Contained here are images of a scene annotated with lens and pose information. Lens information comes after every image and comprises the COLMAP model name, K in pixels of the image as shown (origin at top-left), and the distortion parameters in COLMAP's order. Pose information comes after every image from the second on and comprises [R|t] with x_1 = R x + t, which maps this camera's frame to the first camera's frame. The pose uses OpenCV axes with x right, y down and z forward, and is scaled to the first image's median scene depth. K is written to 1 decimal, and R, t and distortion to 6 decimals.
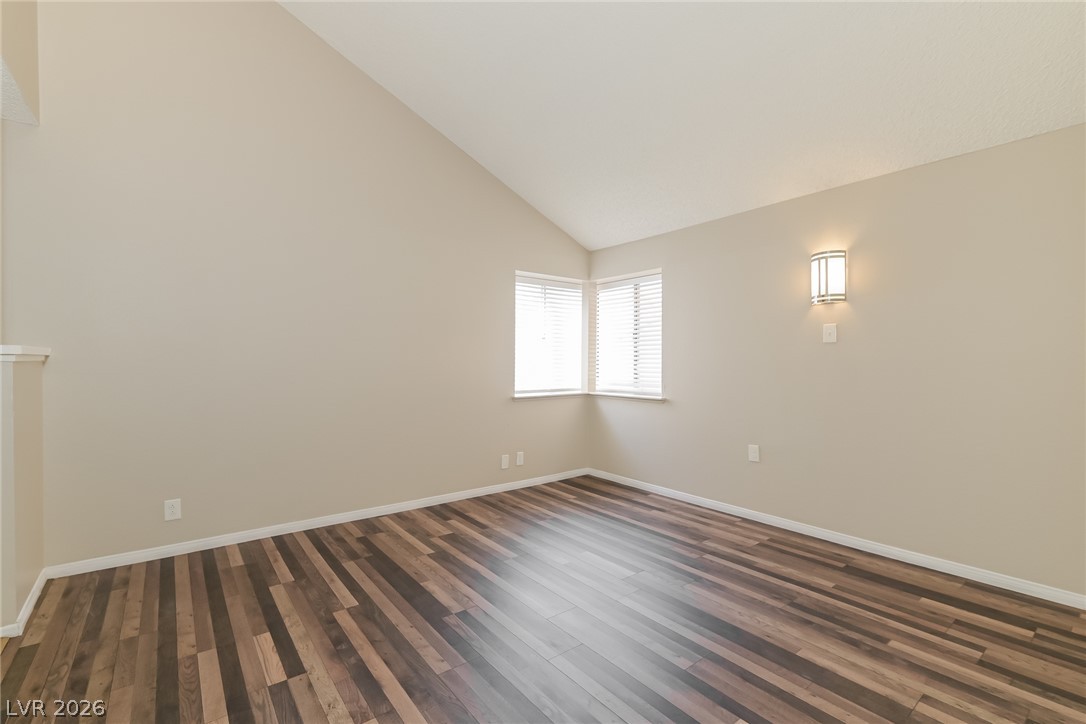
lens RADIAL K [[484.1, 0, 545.4], [0, 484.1, 362.9], [0, 0, 1]] dist [0.001368, -0.000224]
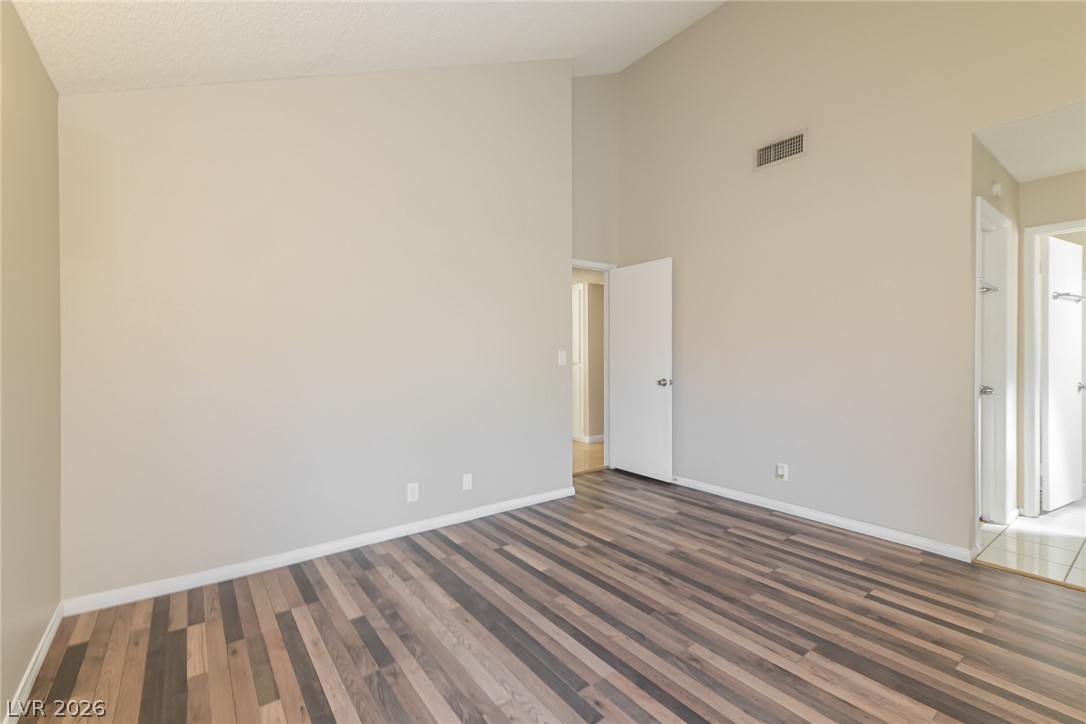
lens RADIAL K [[484.1, 0, 545.0], [0, 484.1, 358.1], [0, 0, 1]] dist [0.001368, -0.000224]
pose [[-0.999855, 0.000839, 0.016990, 0.273907], [0.000988, 0.999961, 0.008725, 0.005336], [-0.016982, 0.008740, -0.999818, 1.979243]]
